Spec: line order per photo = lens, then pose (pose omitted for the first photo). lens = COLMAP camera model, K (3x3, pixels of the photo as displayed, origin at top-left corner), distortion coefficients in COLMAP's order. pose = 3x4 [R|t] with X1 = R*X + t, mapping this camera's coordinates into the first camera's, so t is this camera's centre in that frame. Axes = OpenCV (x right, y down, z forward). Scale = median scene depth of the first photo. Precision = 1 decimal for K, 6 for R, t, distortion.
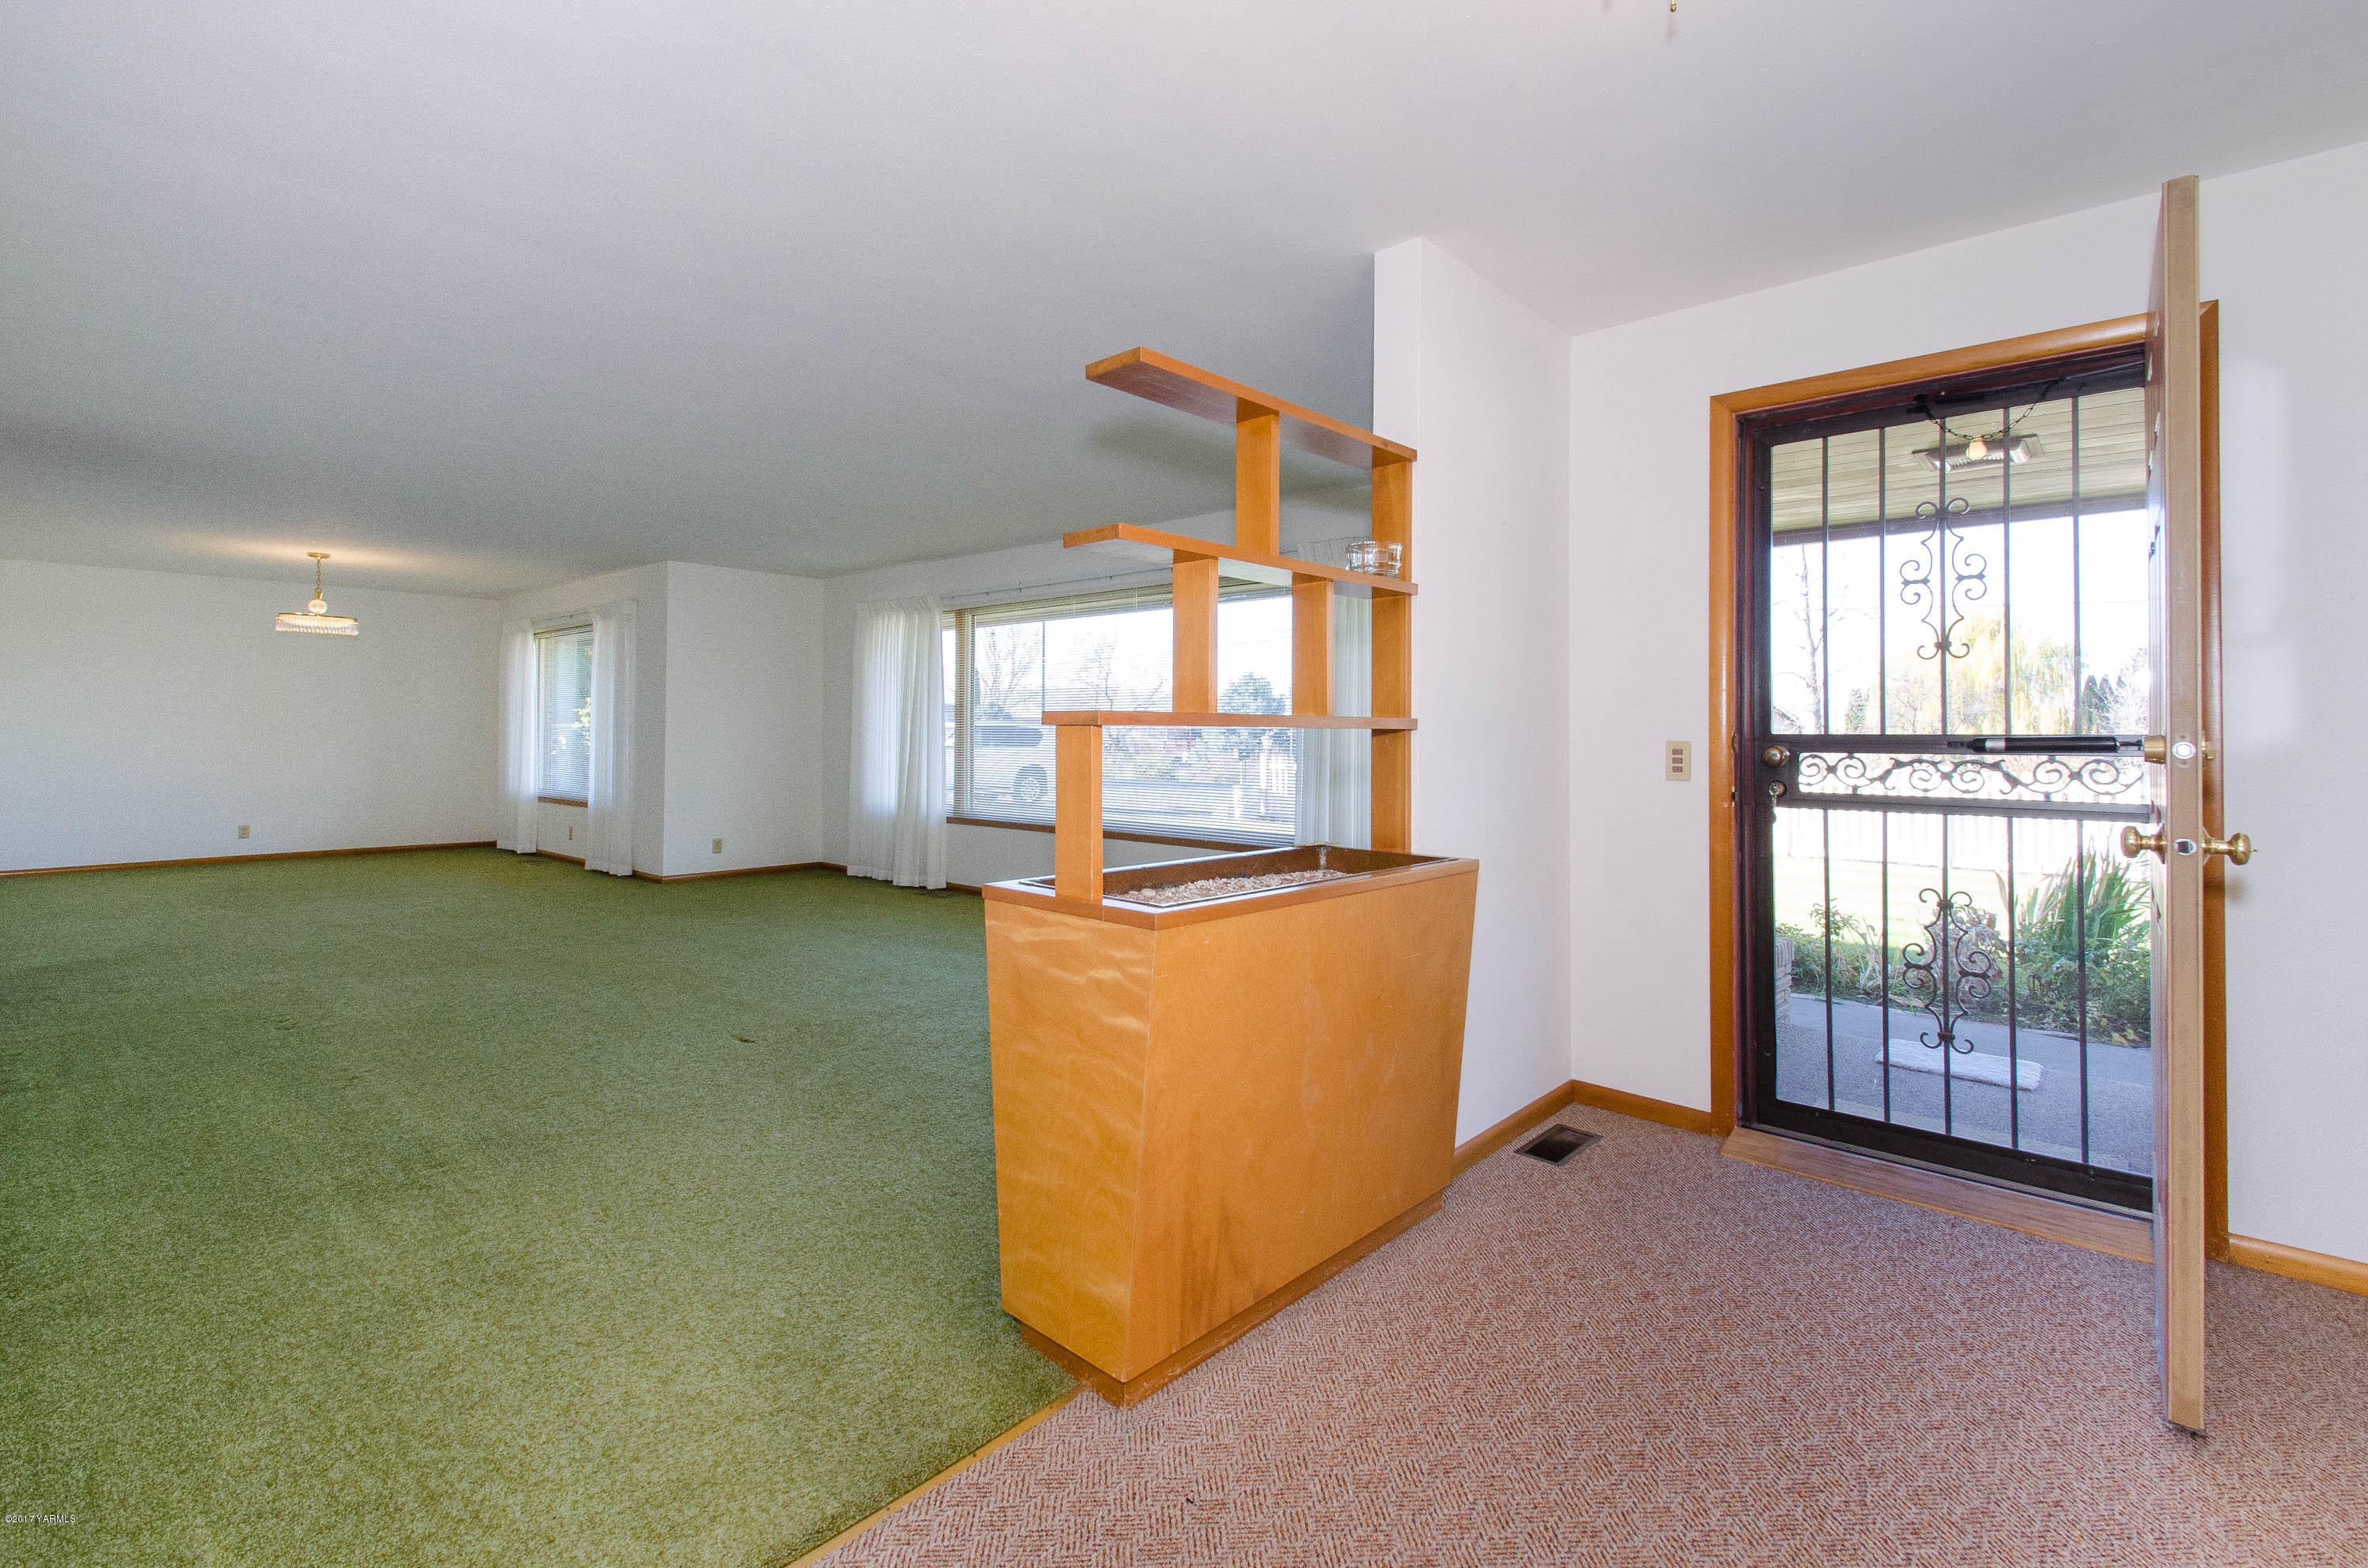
lens RADIAL K [[1079.2, 0, 1184.3], [0, 1079.2, 740.7], [0, 0, 1]] dist [0.014104, 0.000290]
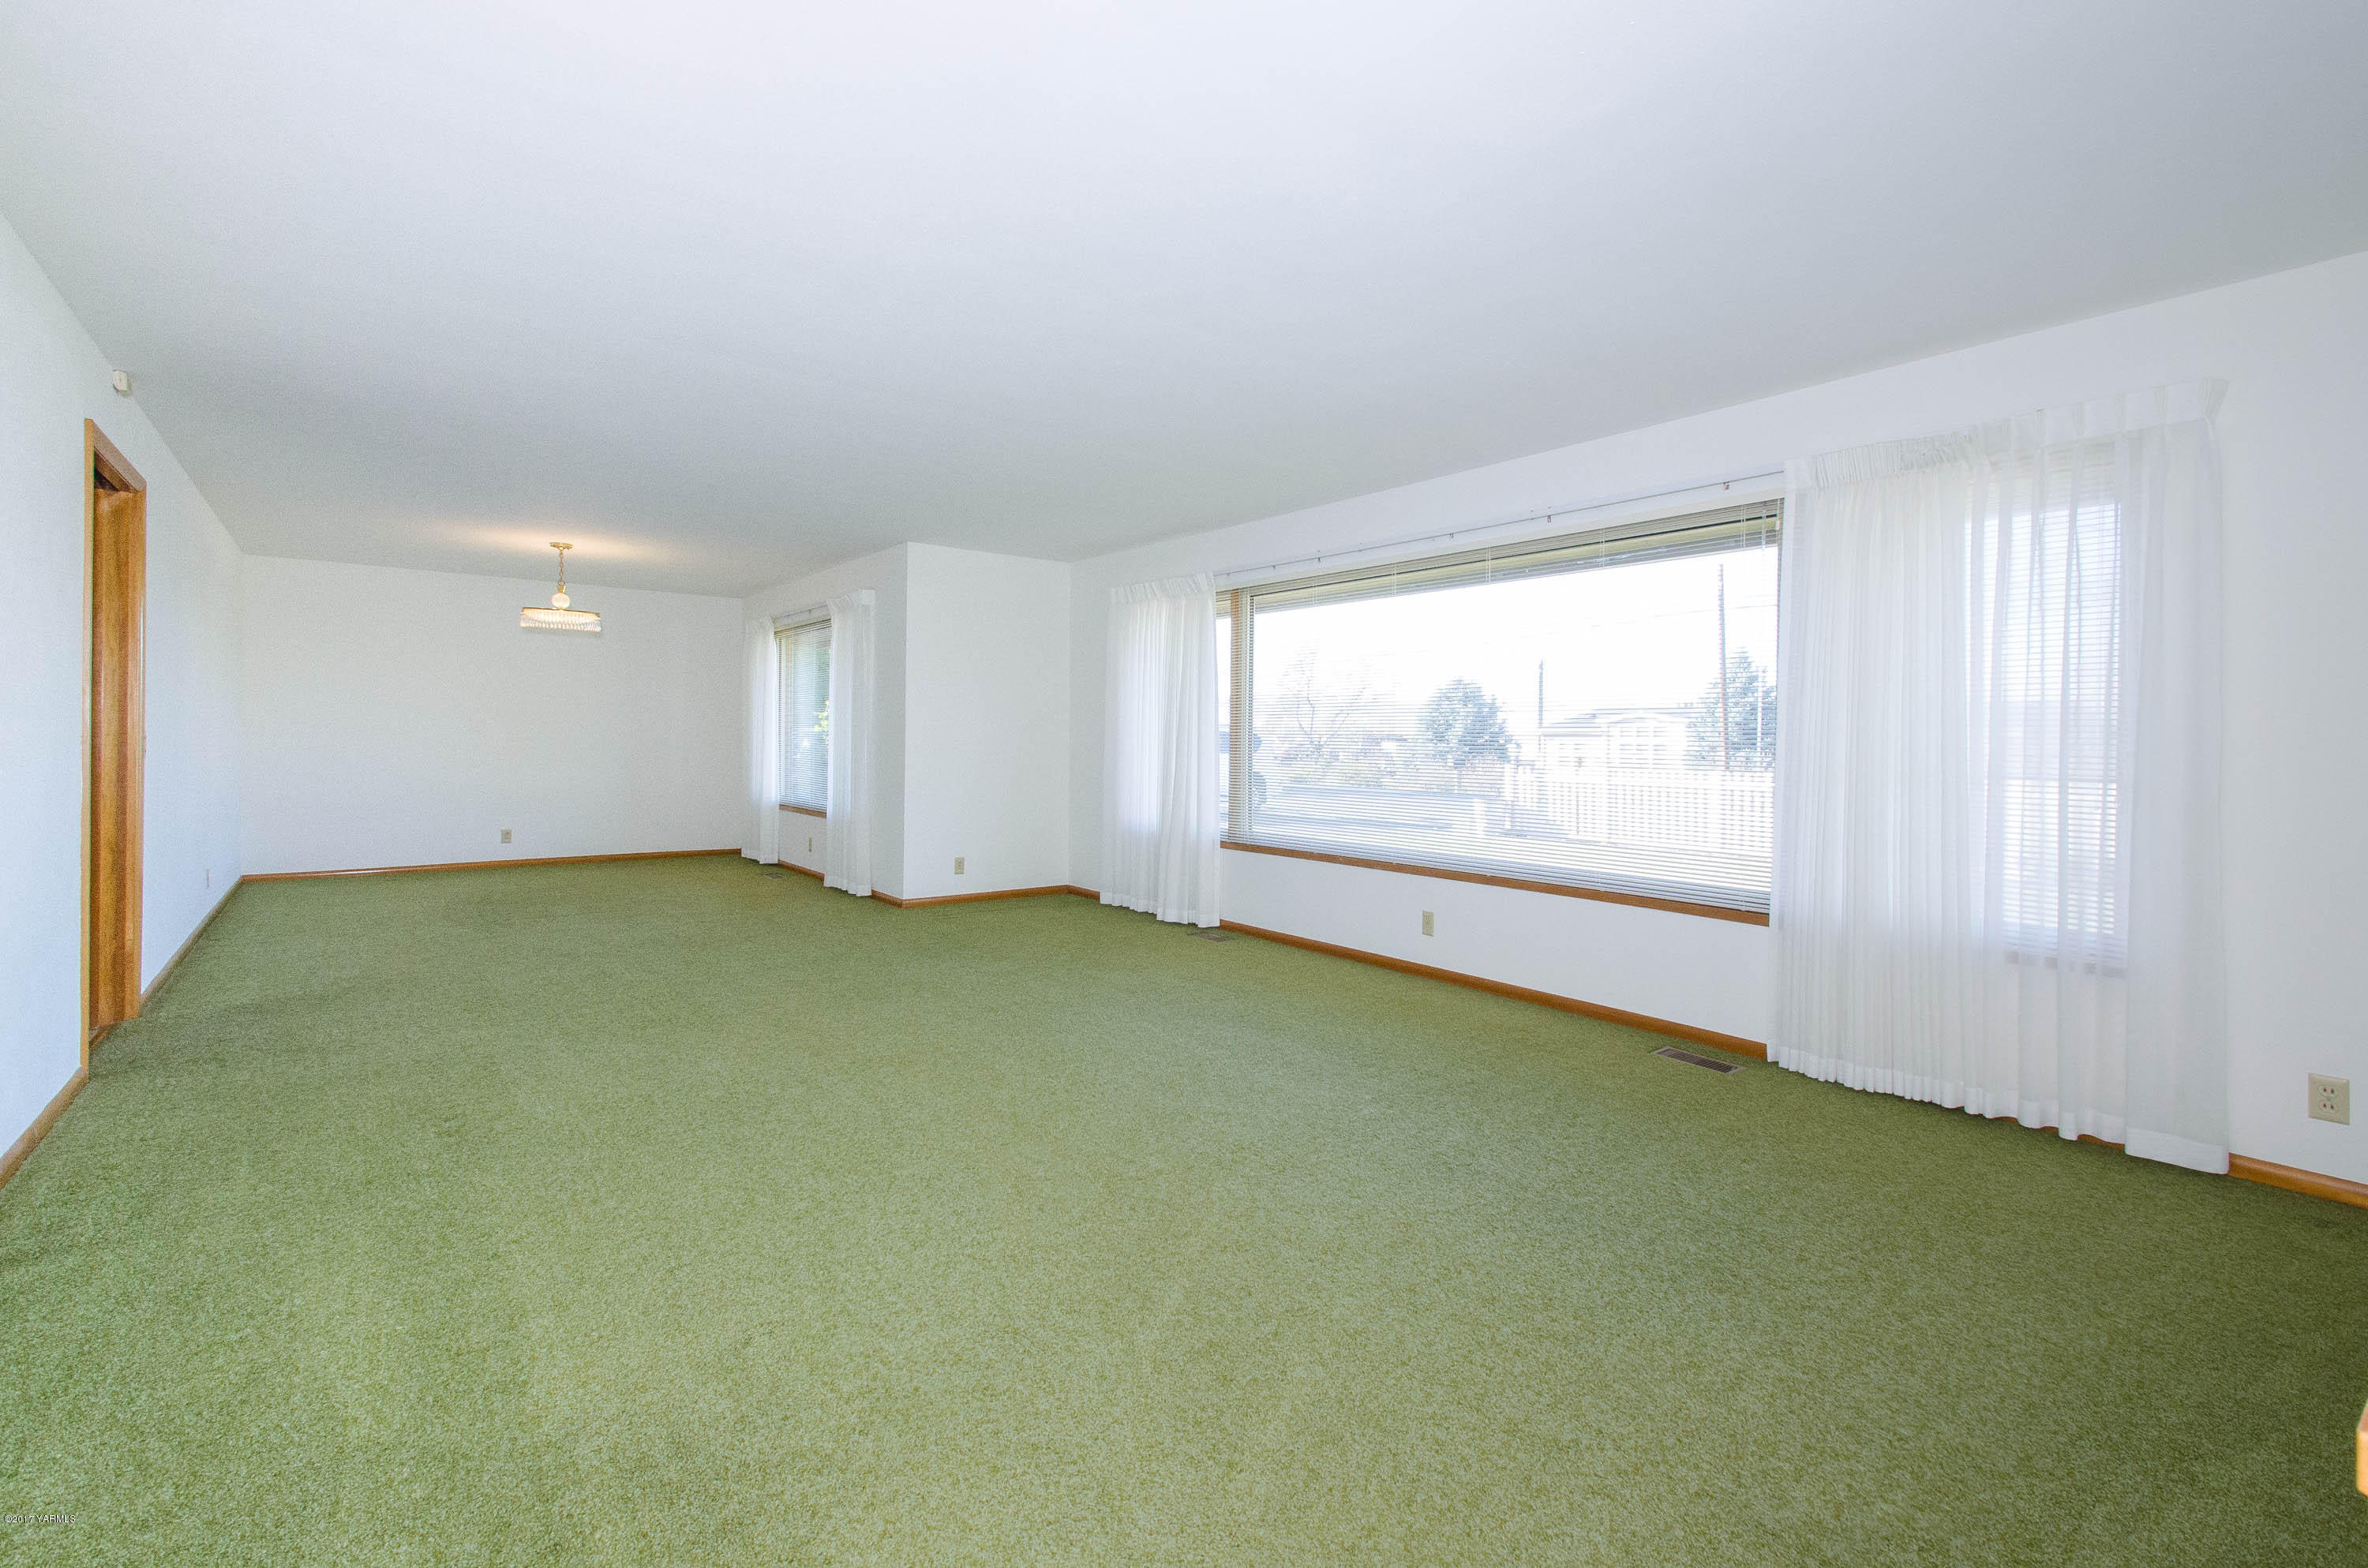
lens RADIAL K [[1051.1, 0, 1184.0], [0, 1051.1, 784.0], [0, 0, 1]] dist [0.000747, 0.000137]
pose [[0.983910, 0.014653, -0.178060, -0.099795], [-0.008263, 0.999297, 0.036573, -0.003046], [0.178471, -0.034513, 0.983340, 0.190571]]
